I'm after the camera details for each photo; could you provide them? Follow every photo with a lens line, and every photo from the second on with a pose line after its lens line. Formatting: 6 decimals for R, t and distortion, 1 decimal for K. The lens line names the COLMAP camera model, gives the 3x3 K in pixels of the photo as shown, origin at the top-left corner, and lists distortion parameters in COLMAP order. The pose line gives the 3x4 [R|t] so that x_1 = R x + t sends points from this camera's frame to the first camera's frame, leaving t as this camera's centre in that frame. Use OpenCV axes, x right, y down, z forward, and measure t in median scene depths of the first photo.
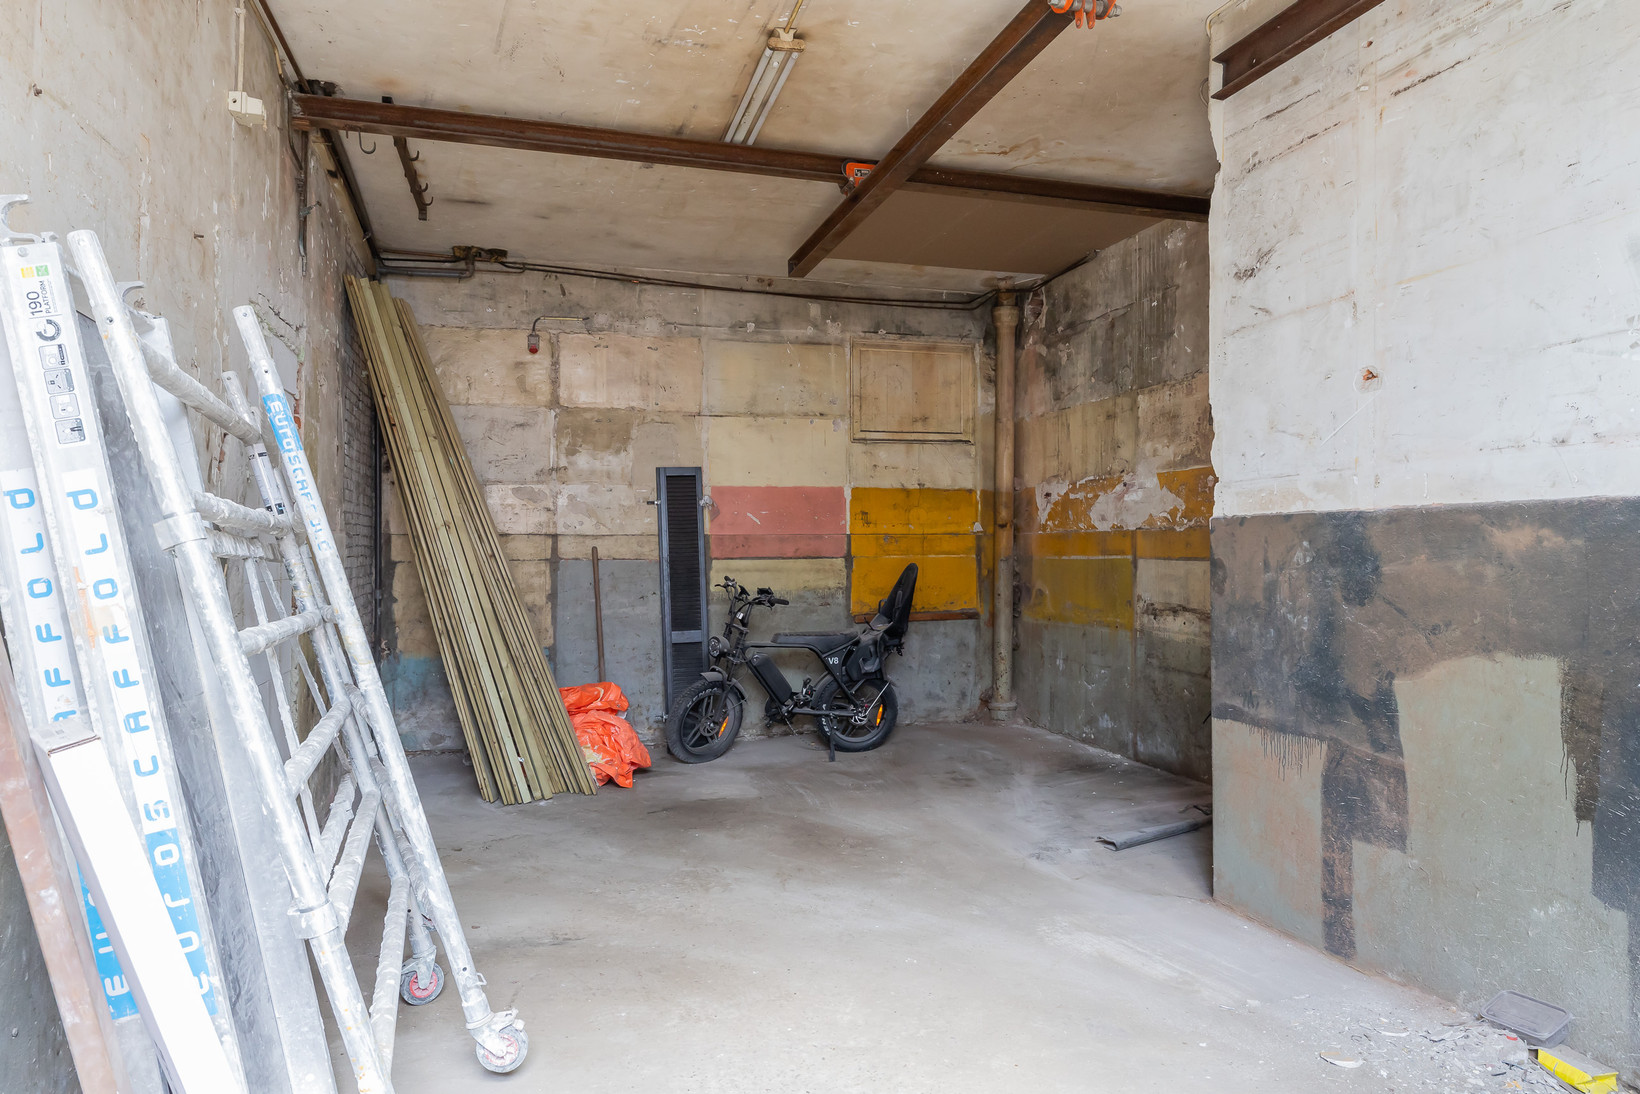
lens RADIAL K [[1021.3, 0, 818.8], [0, 1021.3, 548.2], [0, 0, 1]] dist [-0.001566, 0.002217]
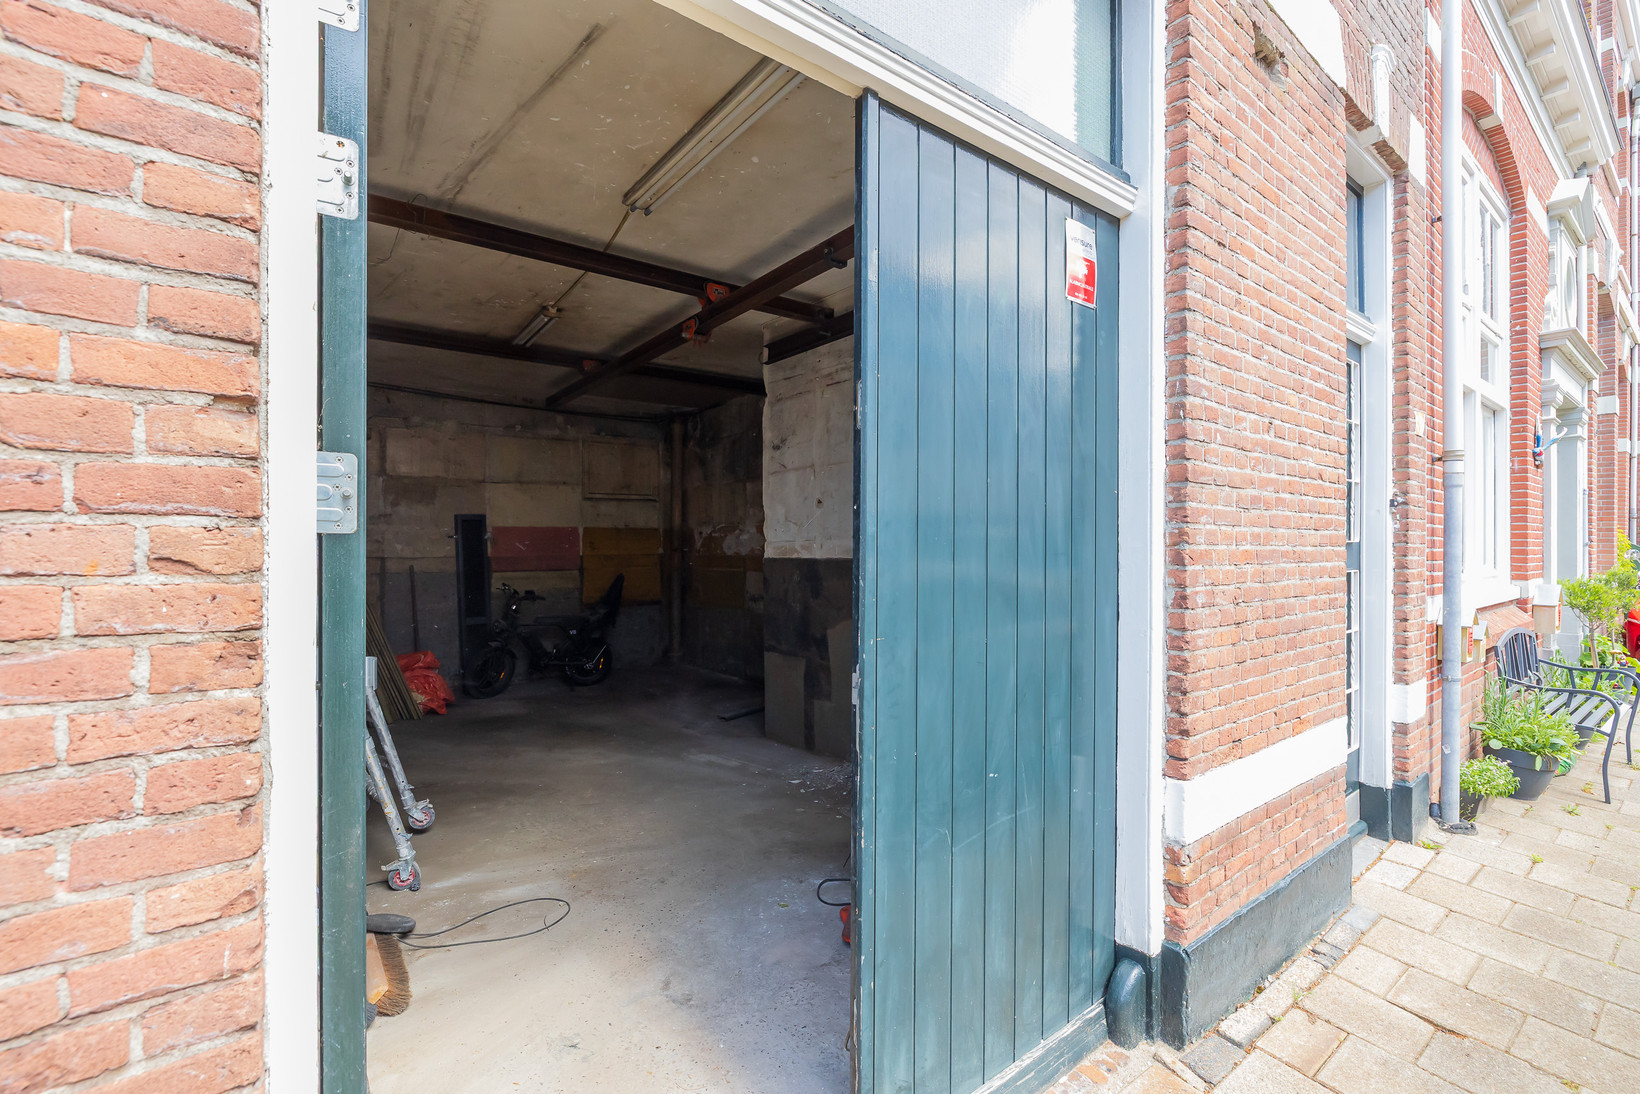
lens RADIAL K [[762.7, 0, 820.5], [0, 762.7, 549.8], [0, 0, 1]] dist [-0.001745, 0.000069]
pose [[0.941325, -0.001888, 0.337497, -0.025266], [-0.000097, 0.999983, 0.005863, -0.032814], [-0.337502, -0.005552, 0.941308, -0.316701]]
